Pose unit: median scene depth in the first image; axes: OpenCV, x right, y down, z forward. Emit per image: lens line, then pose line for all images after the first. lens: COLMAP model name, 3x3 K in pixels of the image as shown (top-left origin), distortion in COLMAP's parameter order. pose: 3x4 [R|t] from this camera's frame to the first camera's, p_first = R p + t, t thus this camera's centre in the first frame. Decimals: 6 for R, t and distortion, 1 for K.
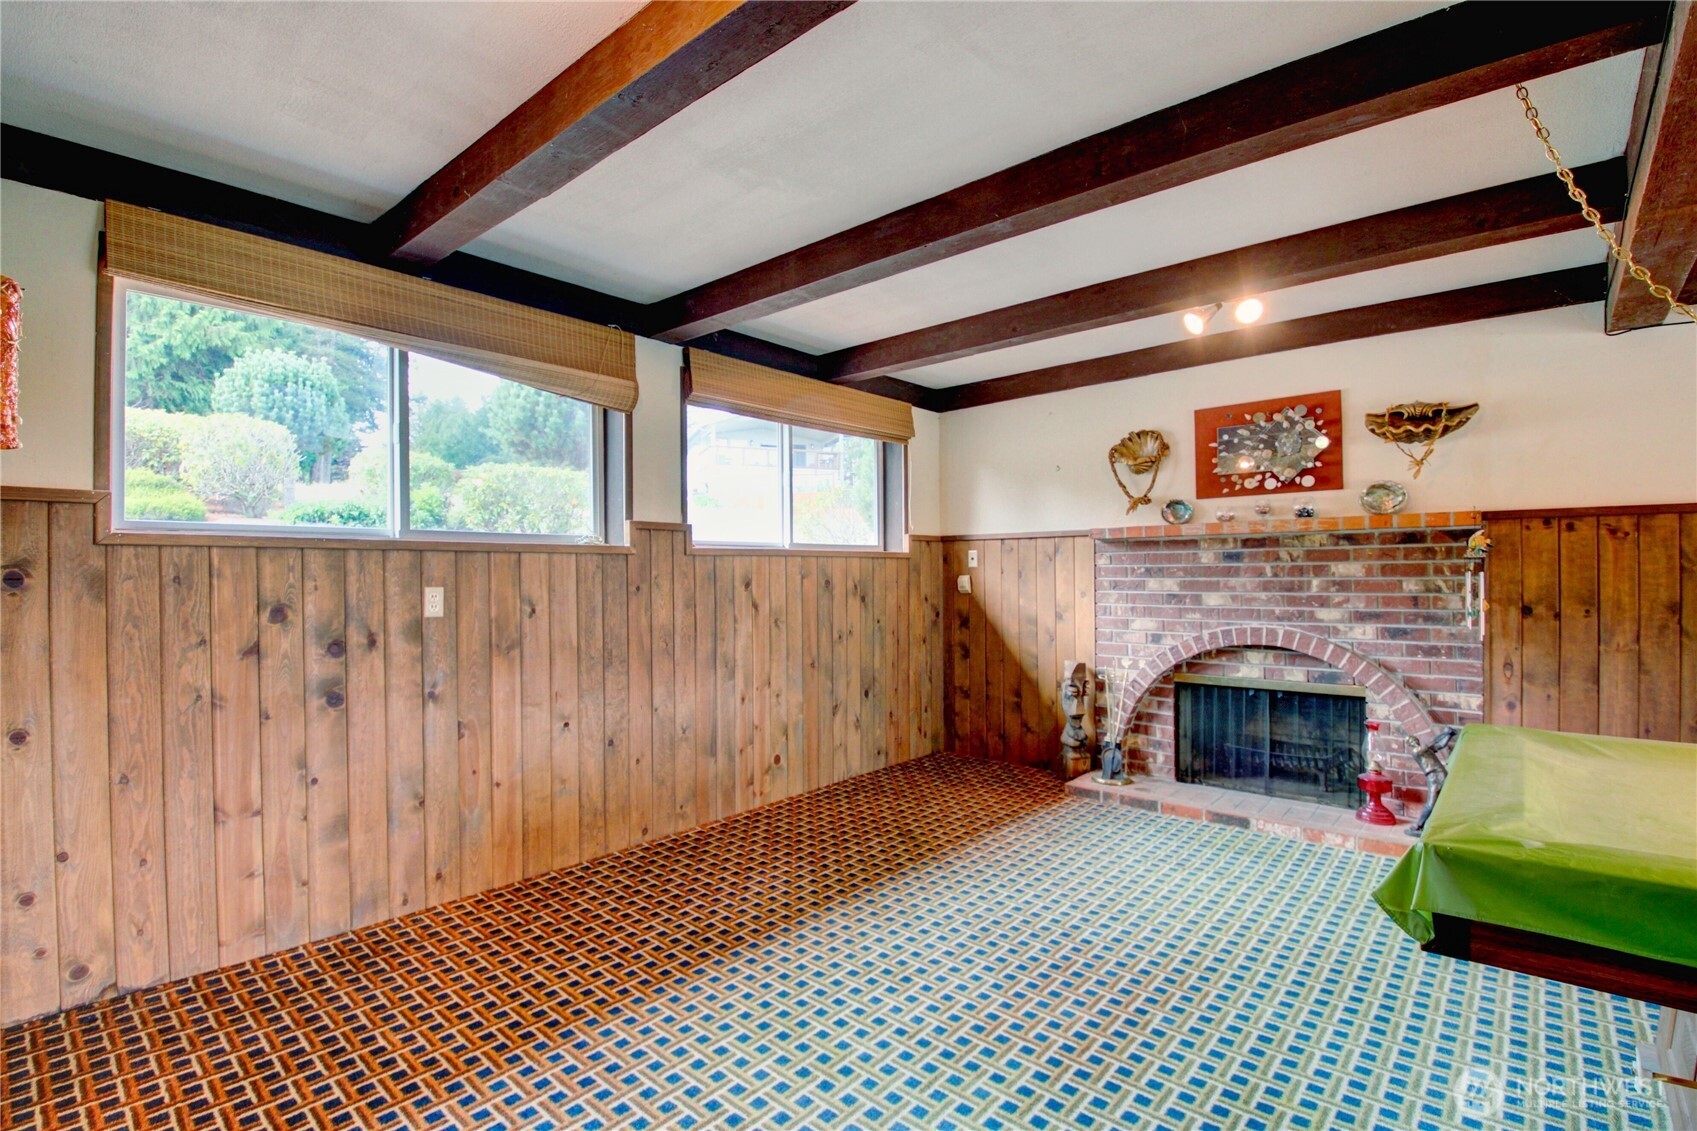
lens RADIAL K [[789.0, 0, 843.7], [0, 789.0, 579.3], [0, 0, 1]] dist [0.003228, -0.018116]
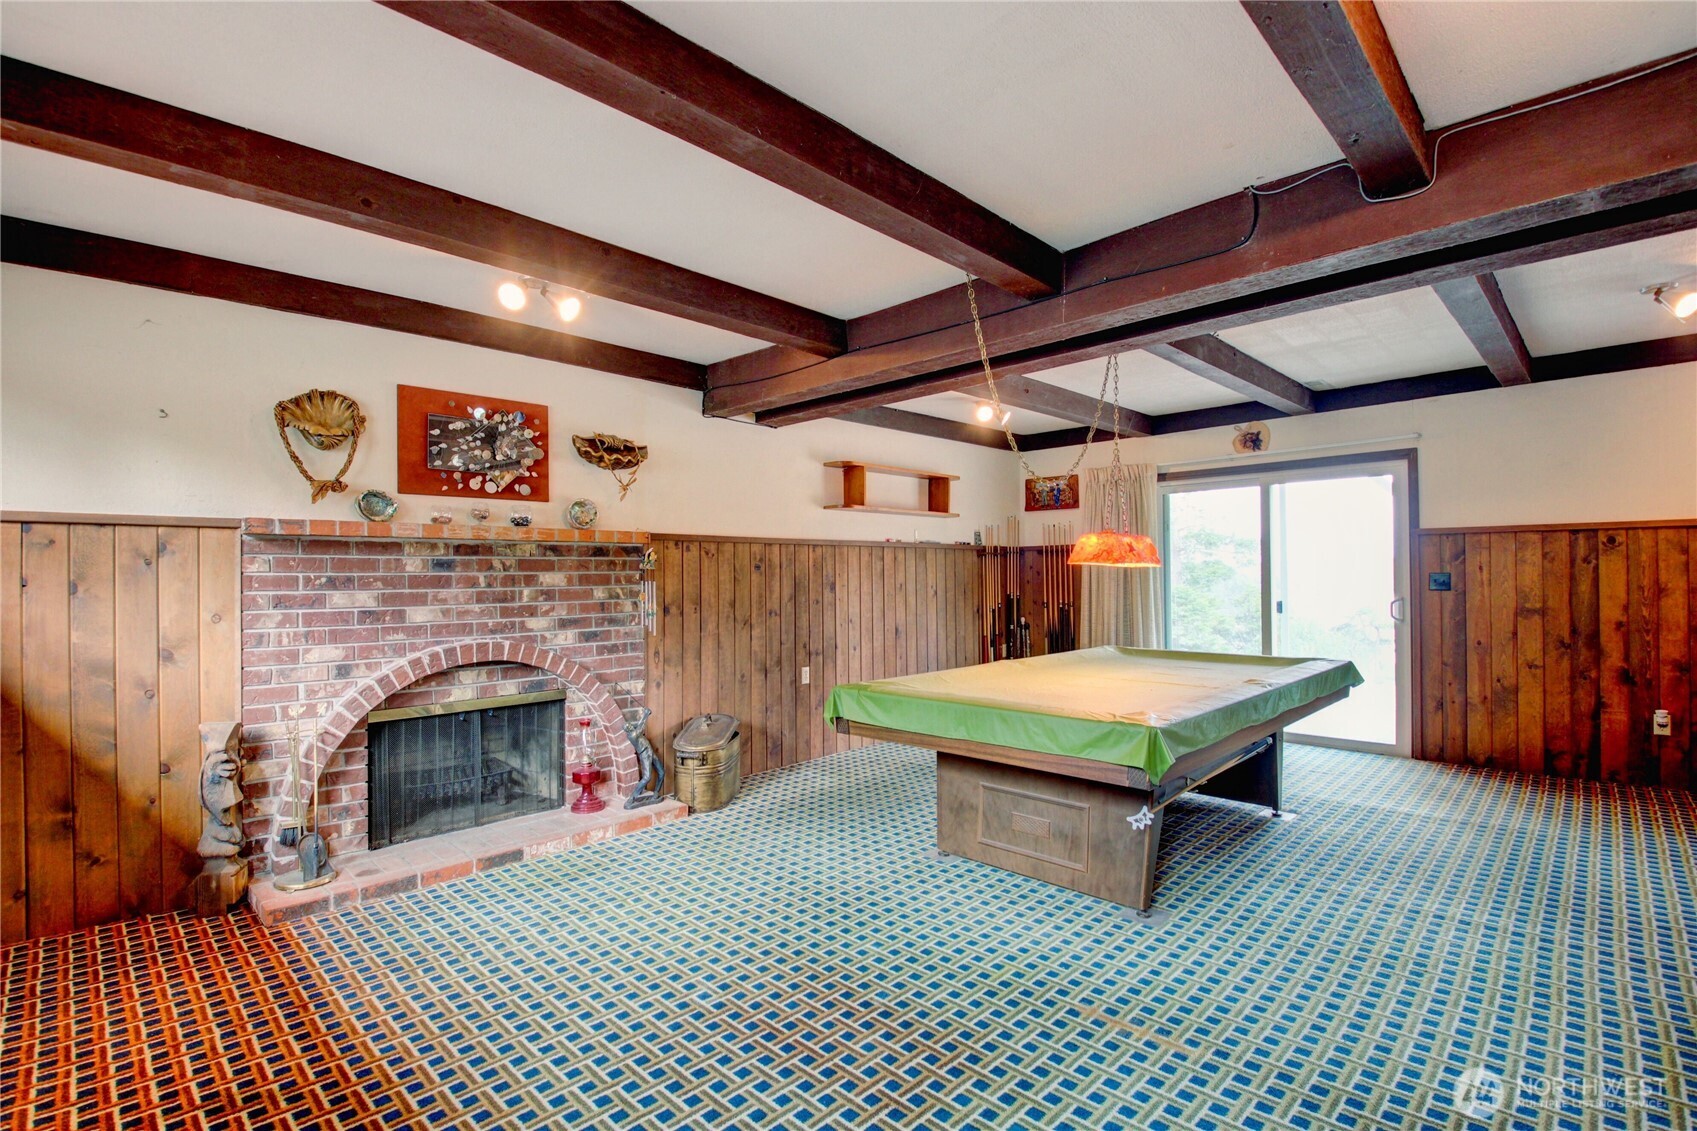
lens RADIAL K [[789.0, 0, 833.3], [0, 789.0, 576.7], [0, 0, 1]] dist [0.003228, -0.018116]
pose [[0.057804, 0.006772, 0.998305, -0.412519], [0.016119, 0.999840, -0.007716, -0.001963], [-0.998198, 0.016538, 0.057685, 0.612321]]
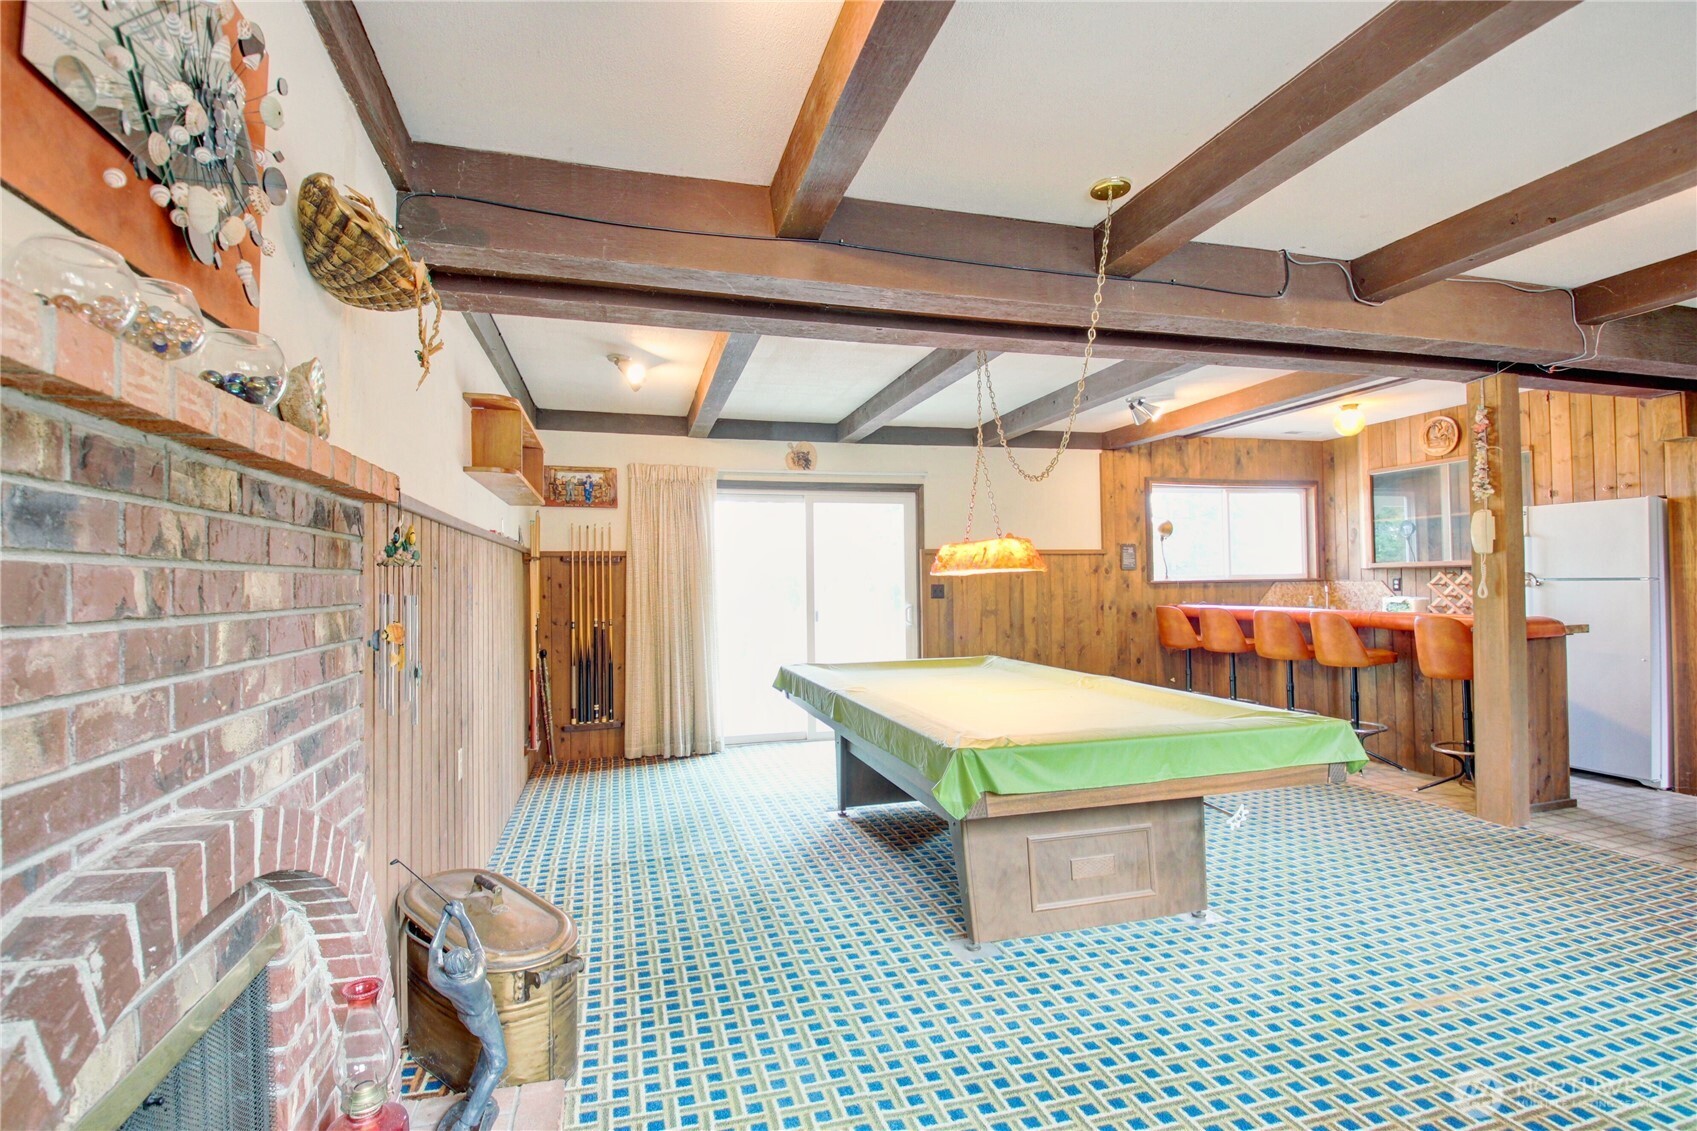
lens RADIAL K [[789.0, 0, 835.2], [0, 789.0, 559.1], [0, 0, 1]] dist [0.003228, -0.018116]
pose [[-0.838058, 0.033064, 0.544578, 0.265432], [0.020308, 0.999361, -0.029424, -0.011245], [-0.545203, -0.013600, -0.838194, 1.238181]]
